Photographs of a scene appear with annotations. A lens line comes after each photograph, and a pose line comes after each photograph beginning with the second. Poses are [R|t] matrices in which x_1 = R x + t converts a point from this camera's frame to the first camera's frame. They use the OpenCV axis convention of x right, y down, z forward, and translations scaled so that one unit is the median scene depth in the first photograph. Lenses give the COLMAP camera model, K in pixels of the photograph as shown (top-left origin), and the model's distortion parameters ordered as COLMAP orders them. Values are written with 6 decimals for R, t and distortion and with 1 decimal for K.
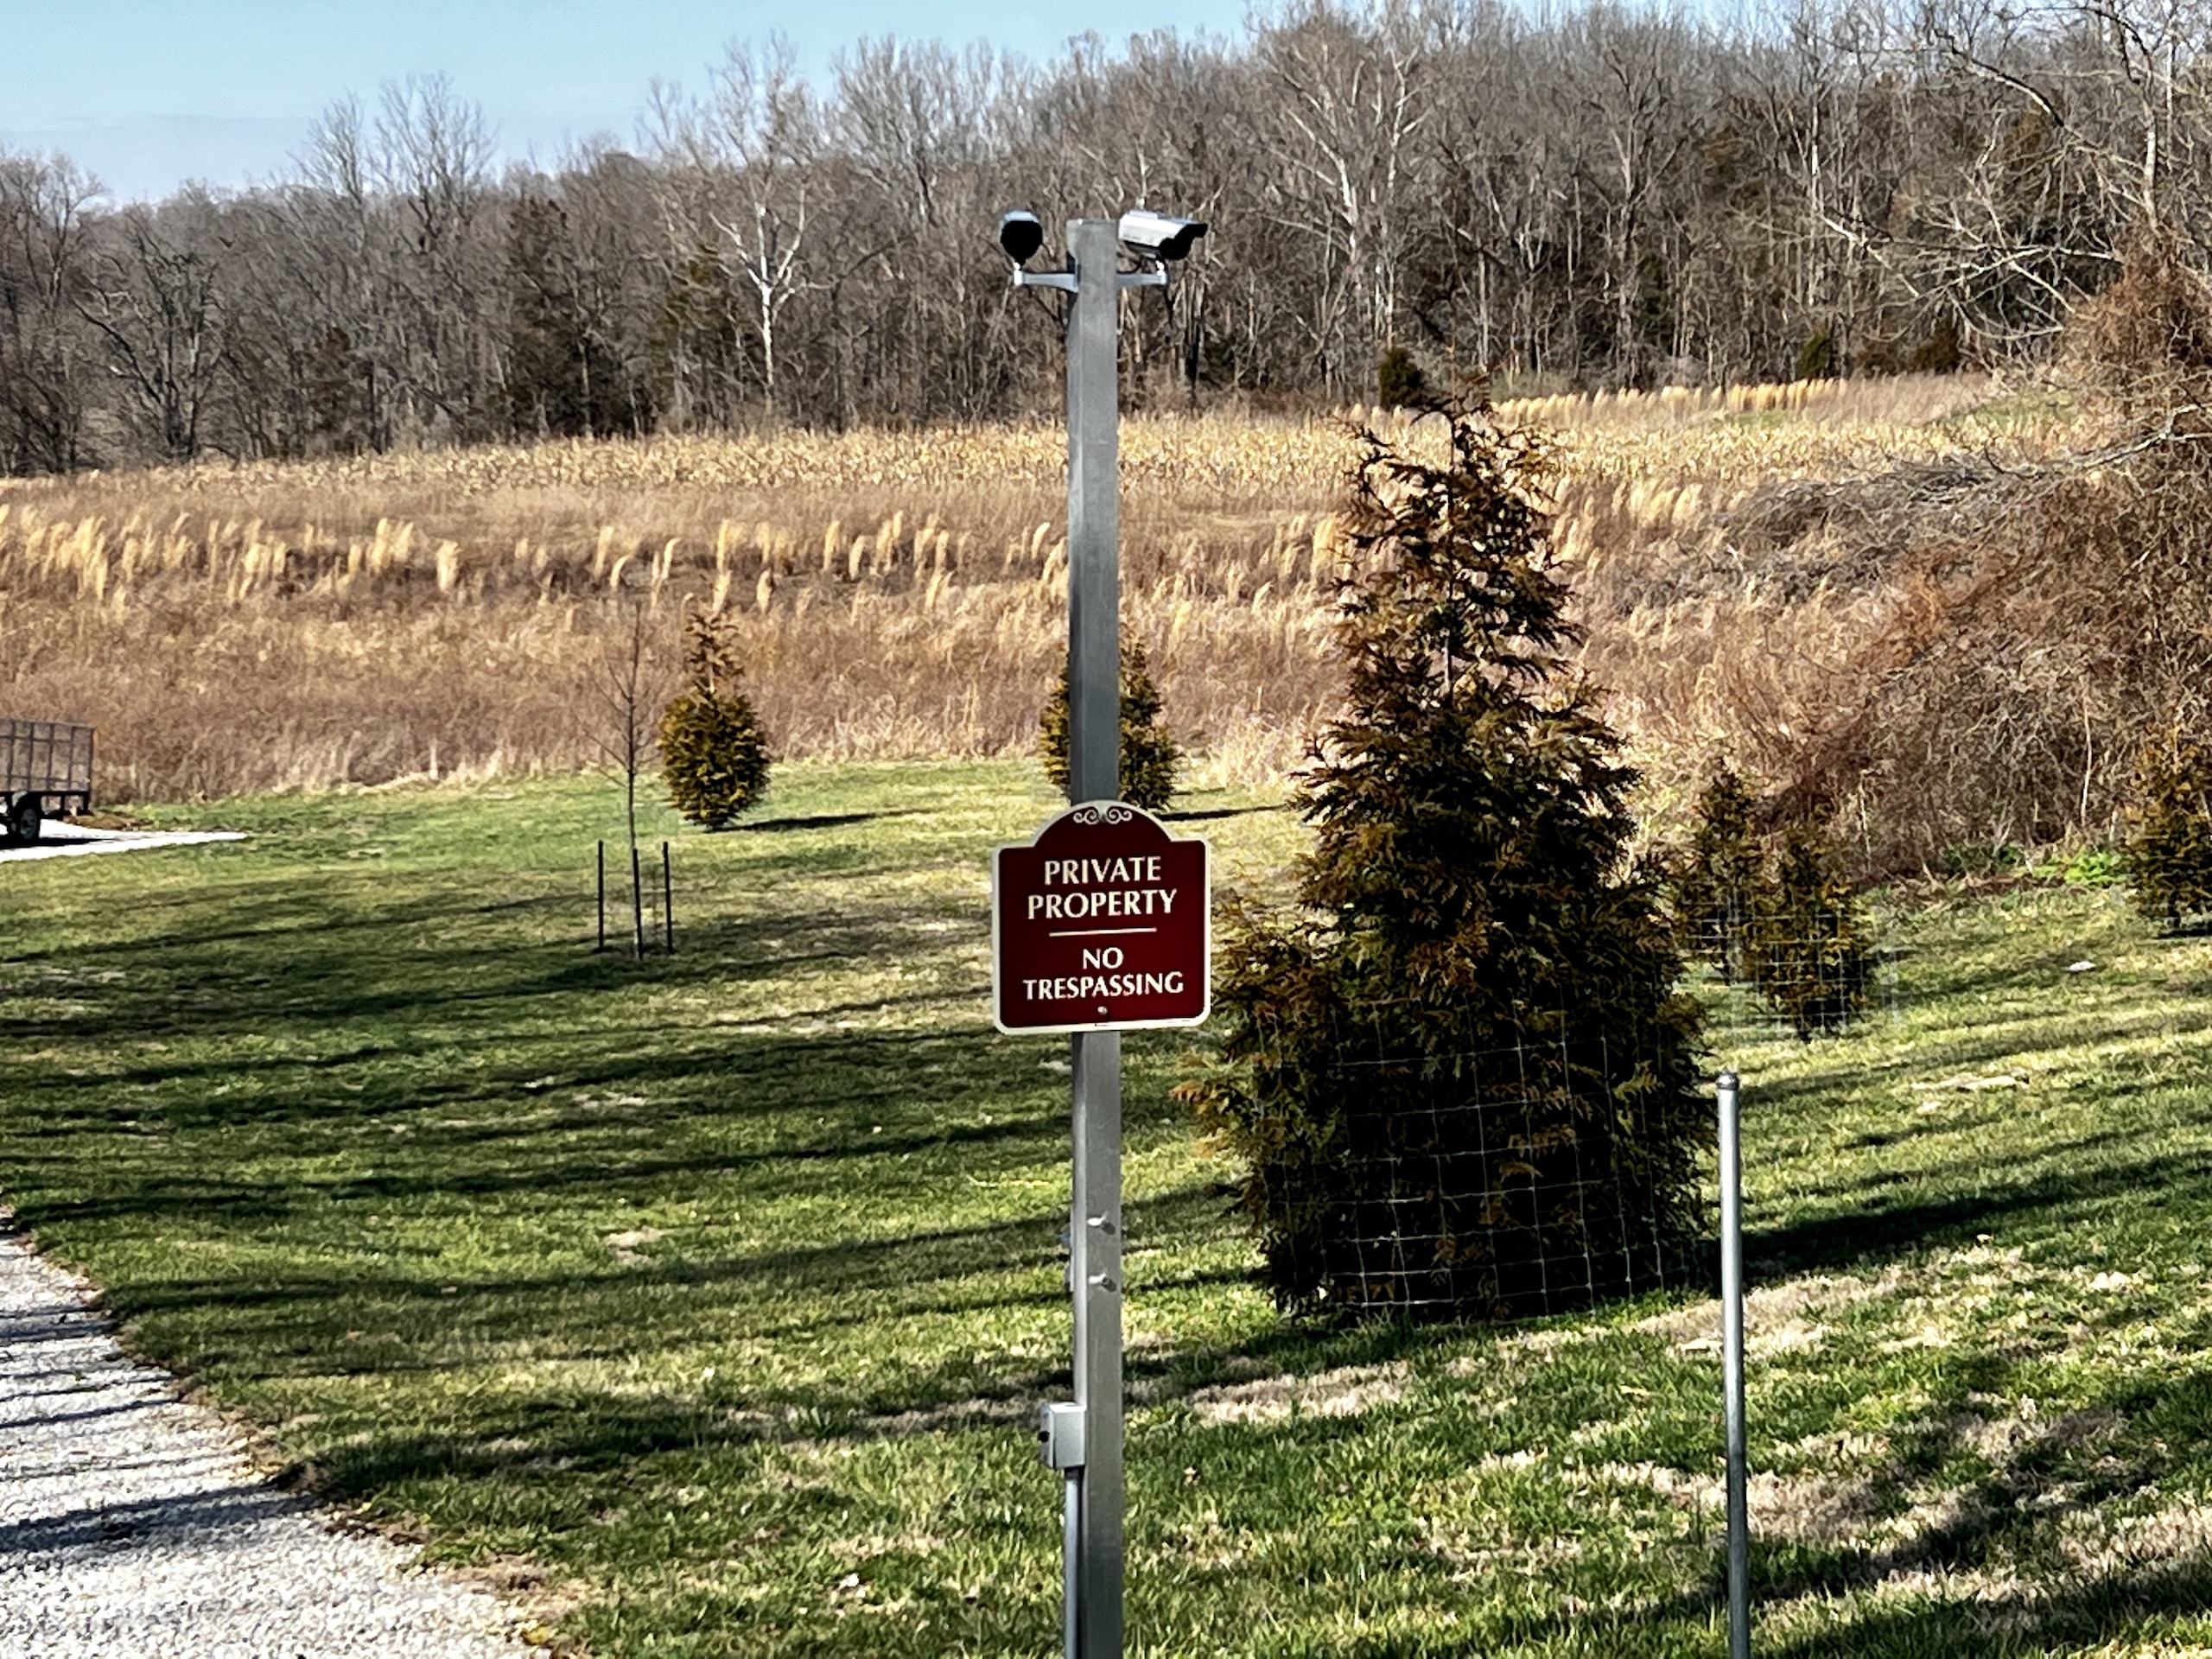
lens RADIAL K [[4825.2, 0, 1106.0], [0, 4825.2, 829.5], [0, 0, 1]] dist [-0.035489, -0.074708]
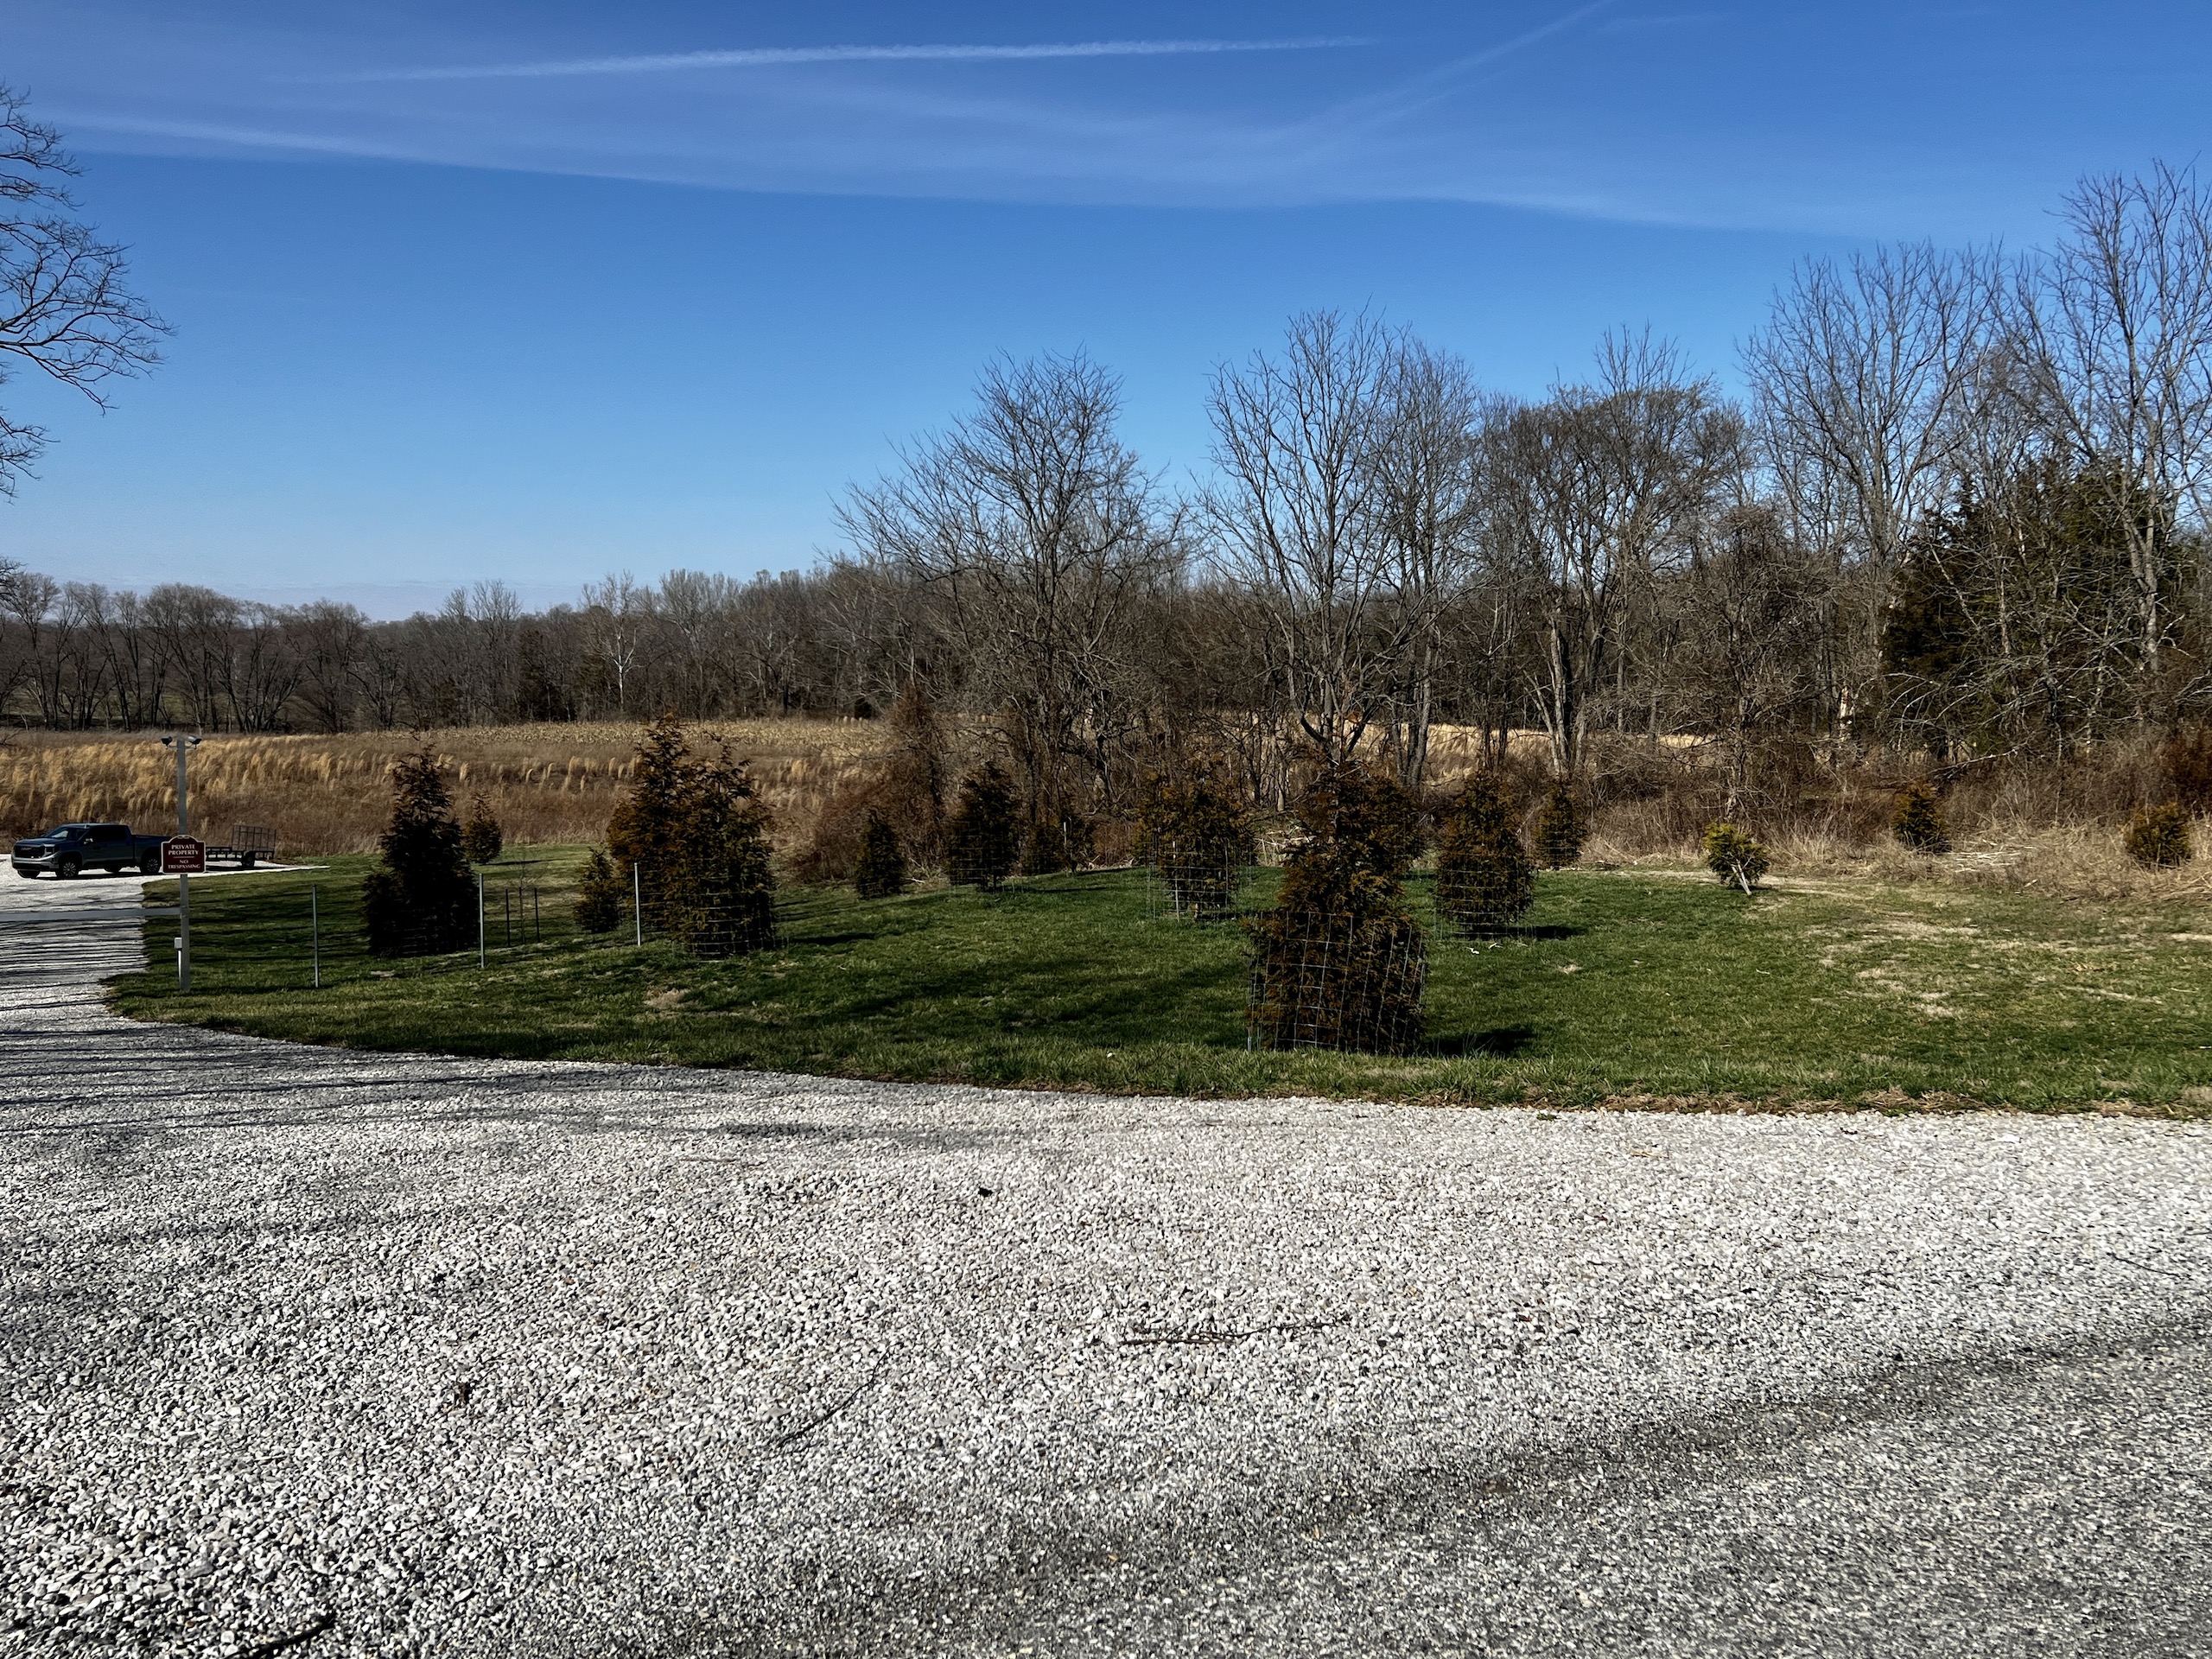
lens RADIAL K [[1878.7, 0, 1106.0], [0, 1878.7, 829.5], [0, 0, 1]] dist [-0.000089, -0.000439]
pose [[0.987006, 0.008180, 0.160478, 0.049236], [-0.004173, 0.999672, -0.025285, 0.002708], [-0.160632, 0.024287, 0.986715, -0.095057]]
